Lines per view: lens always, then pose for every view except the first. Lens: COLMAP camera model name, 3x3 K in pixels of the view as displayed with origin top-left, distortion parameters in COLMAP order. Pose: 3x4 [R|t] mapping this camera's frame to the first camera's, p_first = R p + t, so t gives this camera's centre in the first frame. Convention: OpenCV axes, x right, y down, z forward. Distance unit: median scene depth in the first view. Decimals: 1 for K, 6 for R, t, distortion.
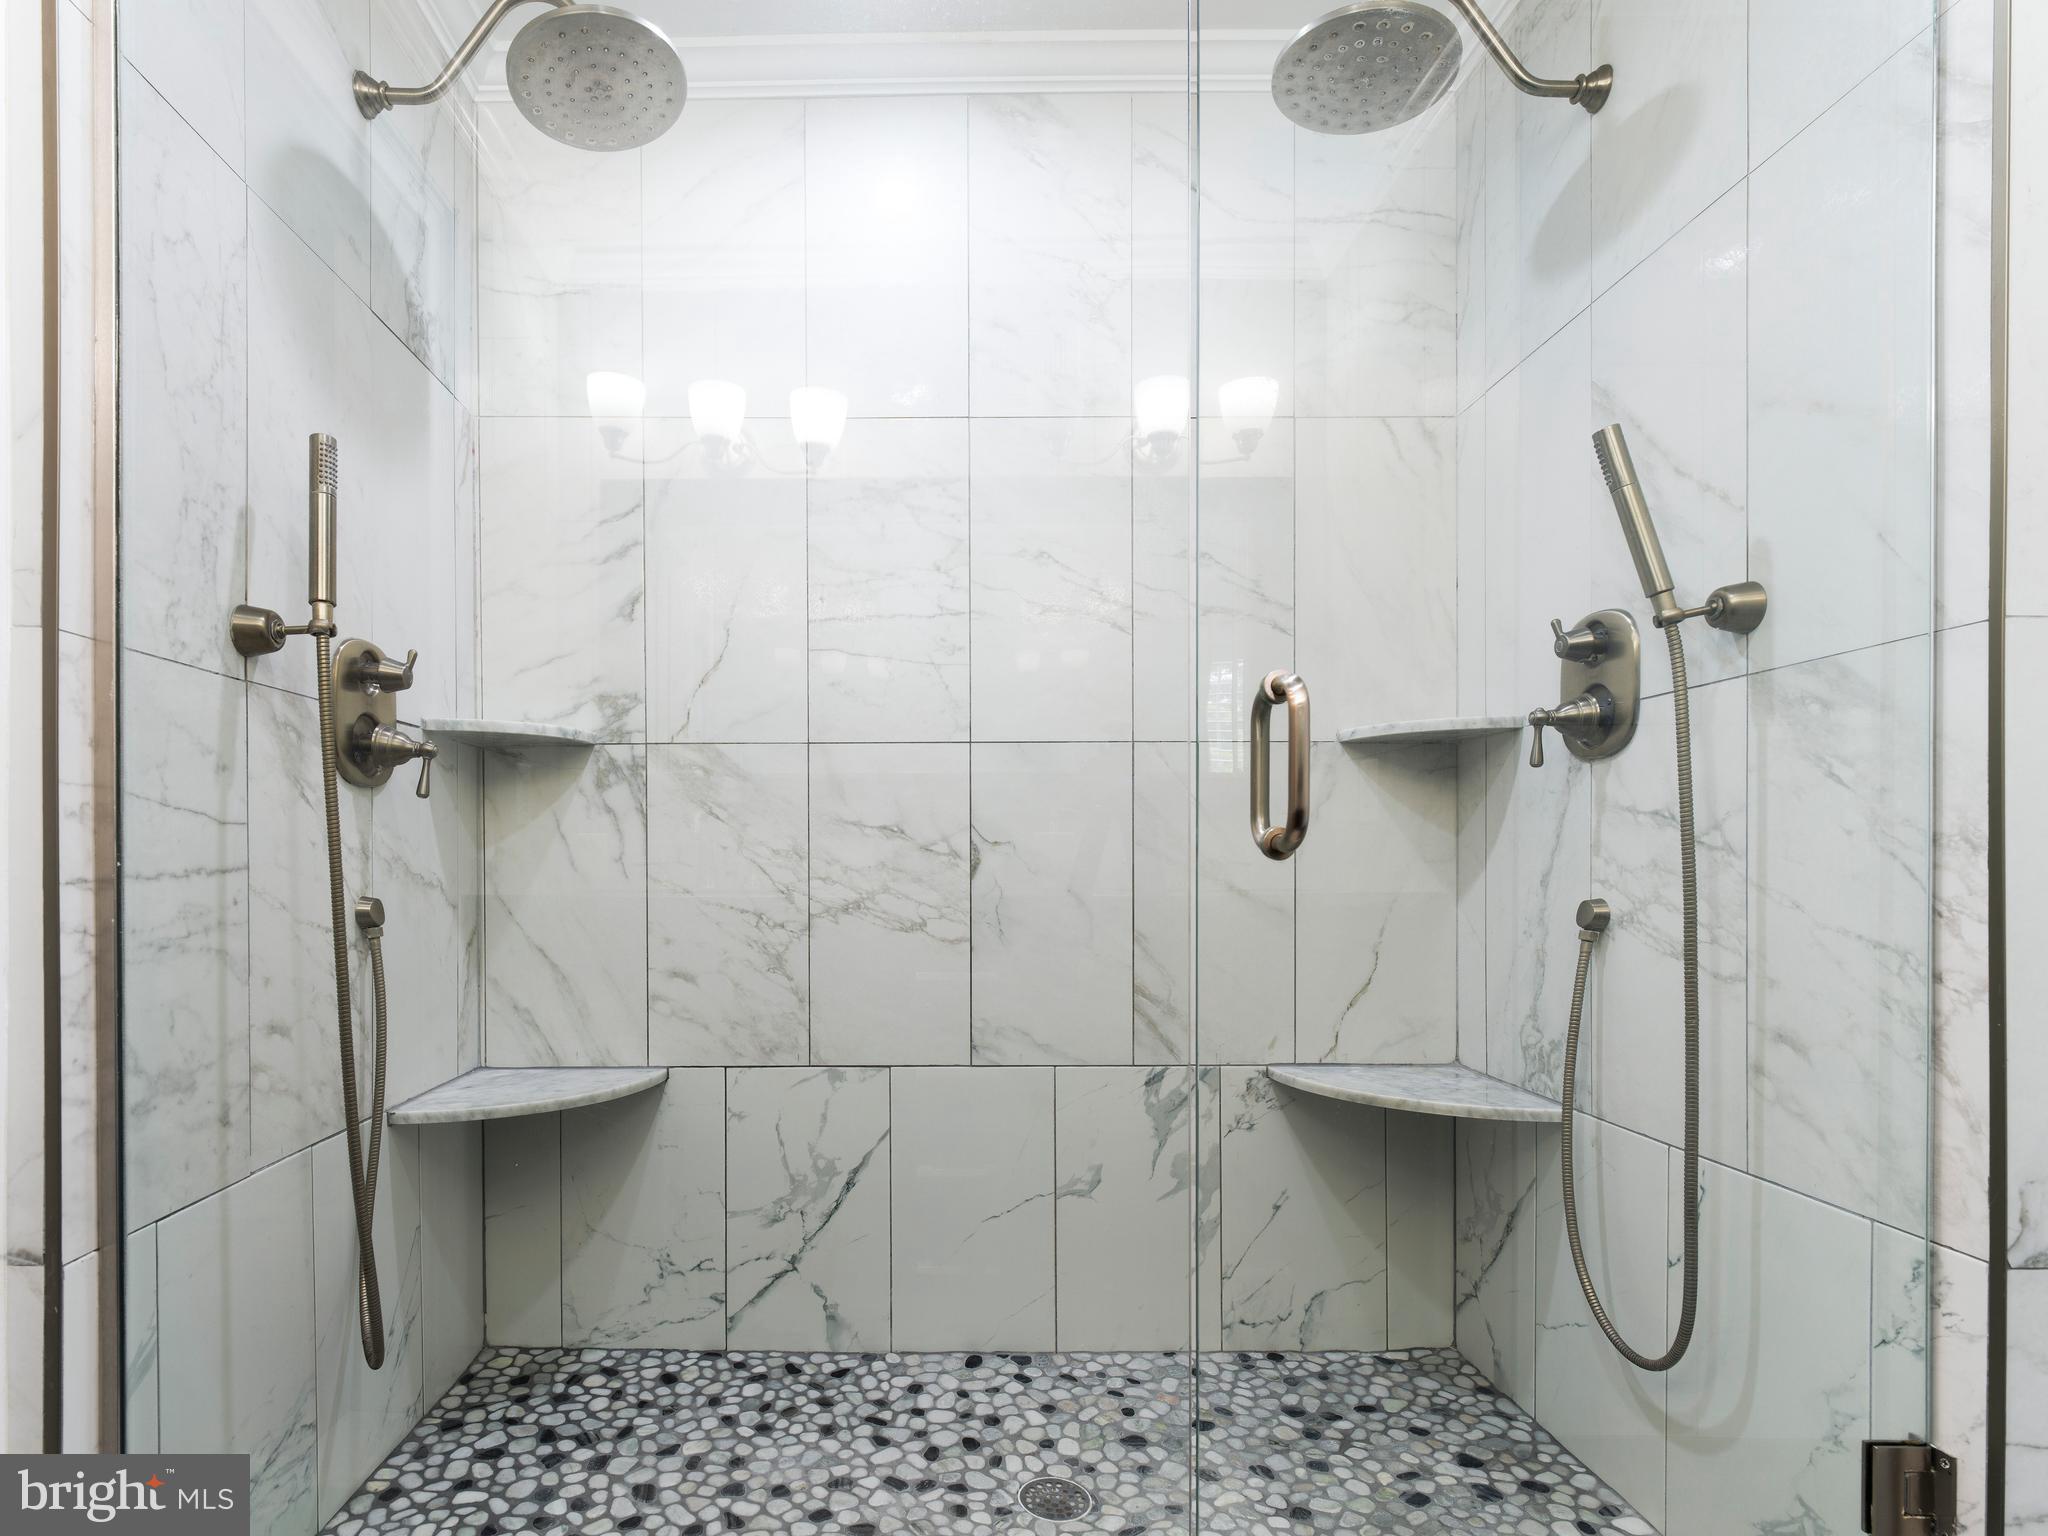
lens RADIAL K [[1077.1, 0, 923.9], [0, 1077.1, 869.7], [0, 0, 1]] dist [0.003298, -0.001634]
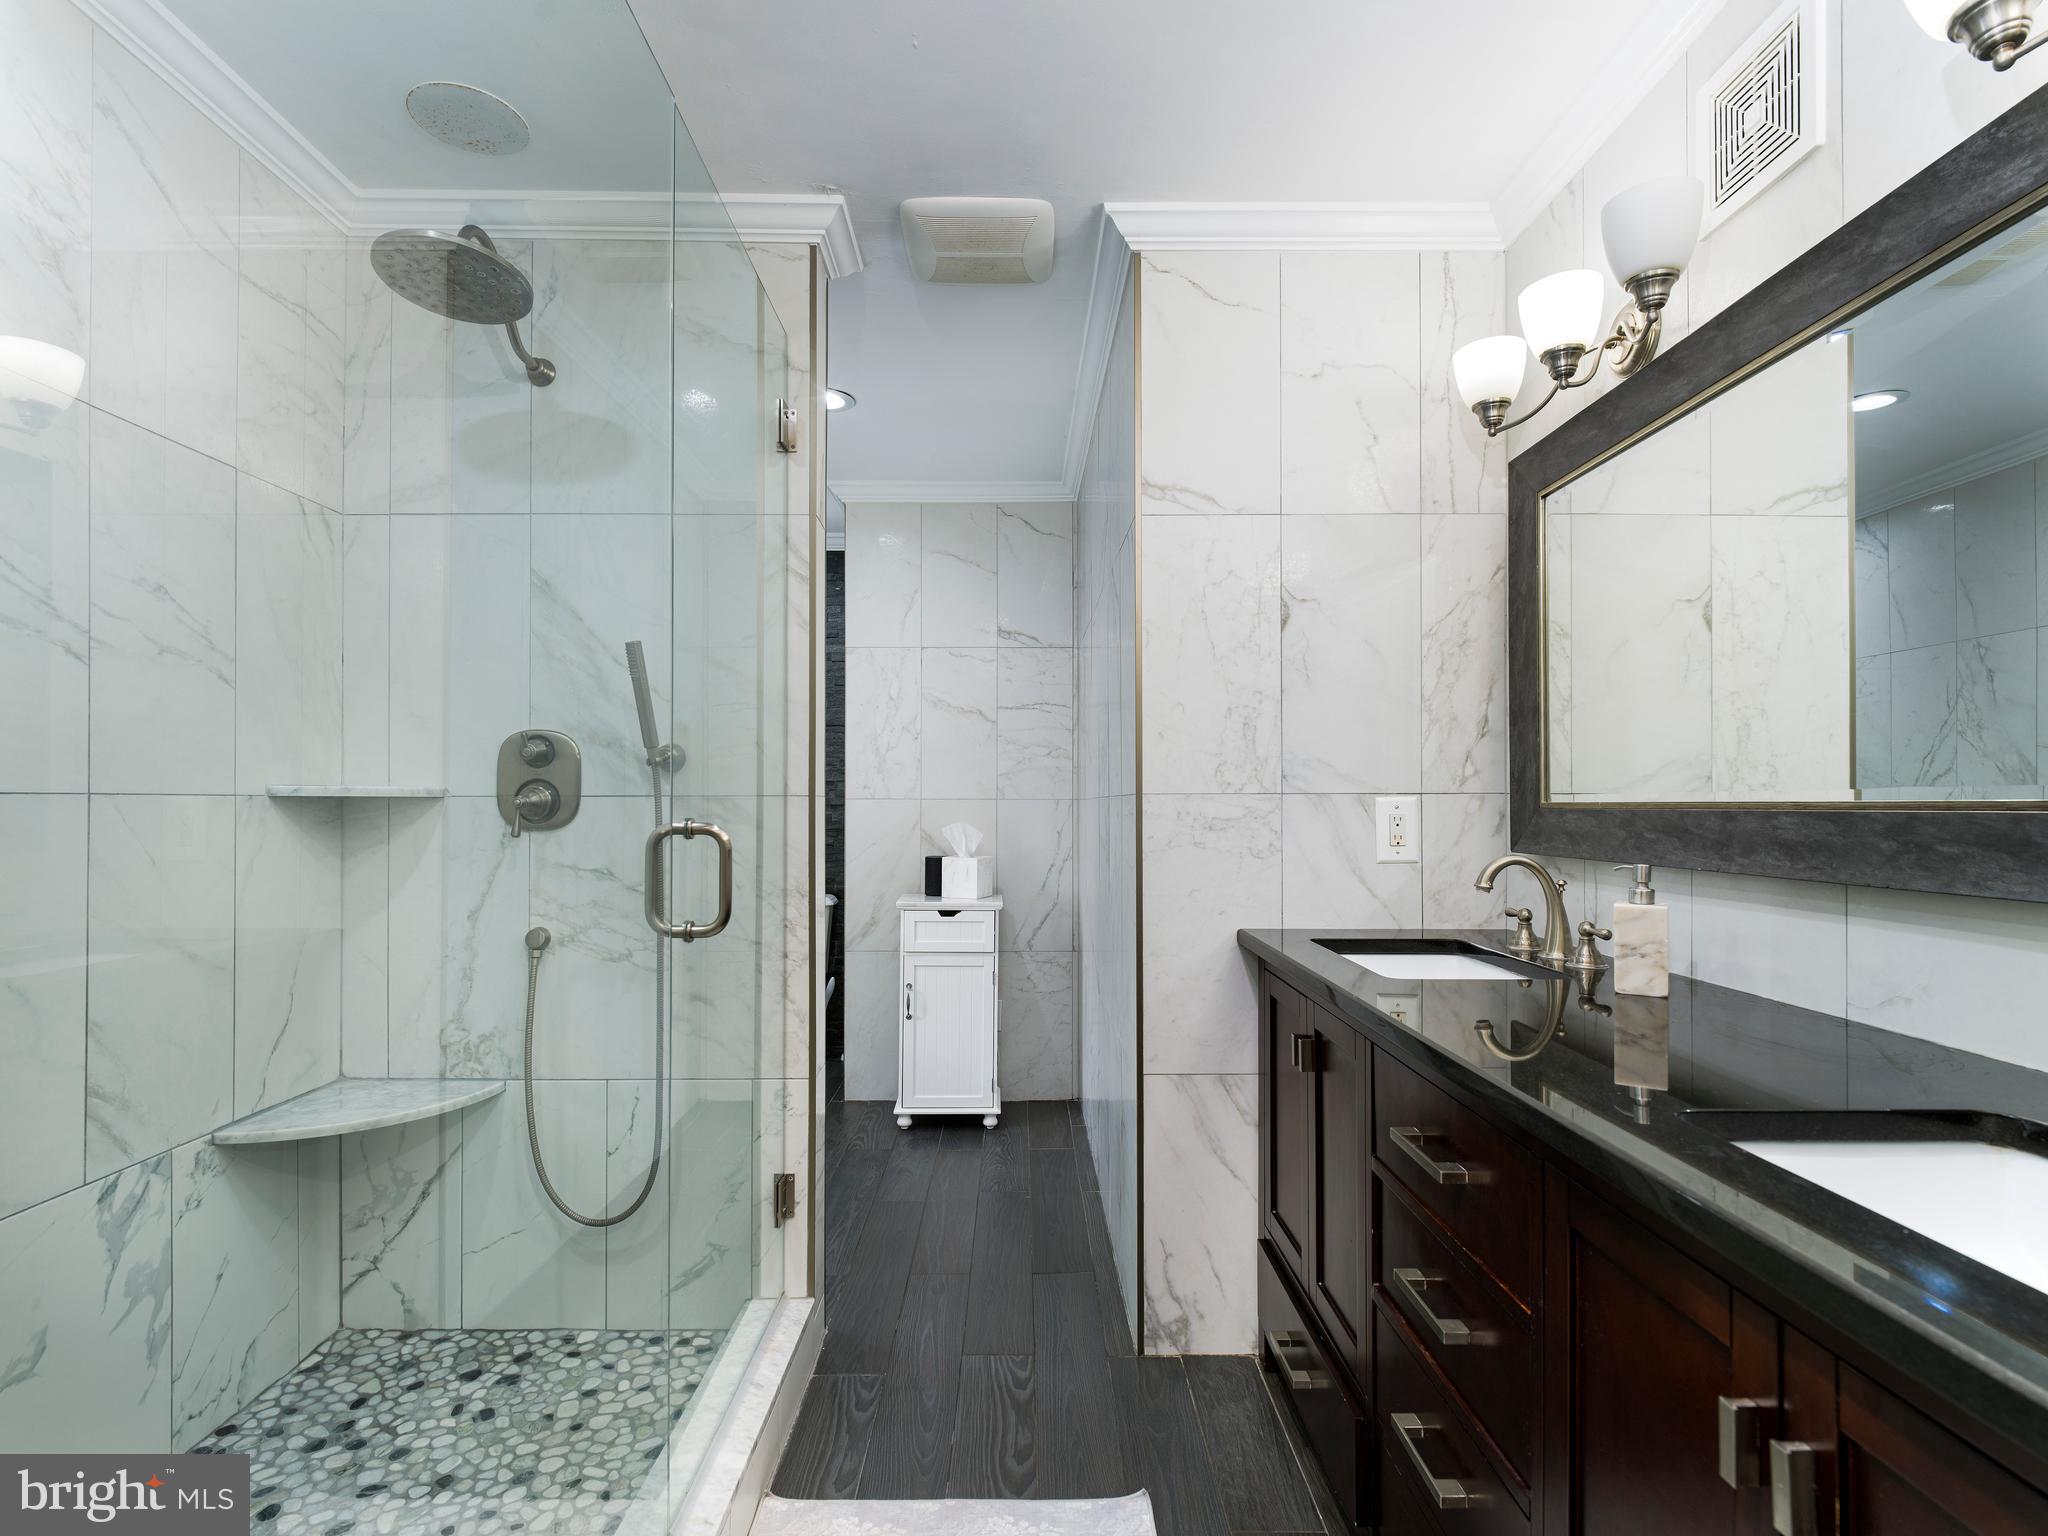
lens RADIAL K [[979.4, 0, 1025.0], [0, 979.4, 801.8], [0, 0, 1]] dist [-0.003185, -0.000170]
pose [[0.007493, 0.009859, 0.999923, -0.615495], [0.006279, 0.999931, -0.009906, -0.111922], [-0.999952, 0.006353, 0.007431, 0.302448]]
